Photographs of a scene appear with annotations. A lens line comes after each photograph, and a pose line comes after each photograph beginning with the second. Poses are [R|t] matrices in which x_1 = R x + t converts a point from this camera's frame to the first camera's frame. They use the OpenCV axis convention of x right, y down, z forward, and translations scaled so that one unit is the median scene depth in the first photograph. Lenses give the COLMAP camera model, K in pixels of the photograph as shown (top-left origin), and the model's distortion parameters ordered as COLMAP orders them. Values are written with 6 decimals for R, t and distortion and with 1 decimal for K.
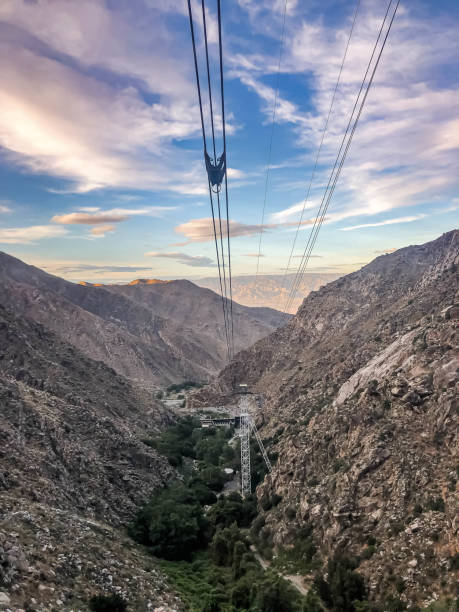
lens RADIAL K [[499.4, 0, 229.5], [0, 499.4, 306.0], [0, 0, 1]] dist [0.032969, -0.004320]
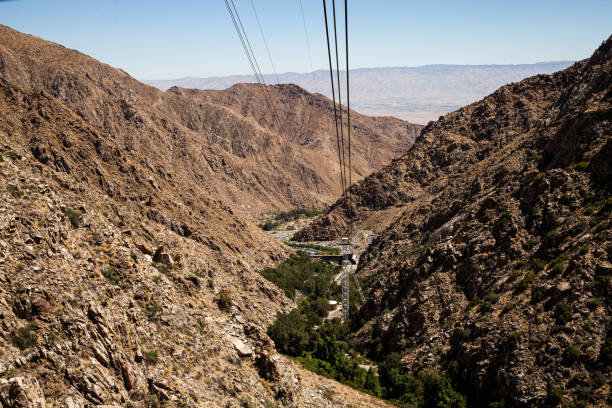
lens RADIAL K [[609.2, 0, 306.0], [0, 609.2, 204.0], [0, 0, 1]] dist [0.000217, 0.002493]
pose [[0.997757, 0.021305, -0.063457, 0.014253], [-0.010951, 0.987178, 0.159245, -0.099974], [0.066037, -0.158193, 0.985198, -0.298989]]
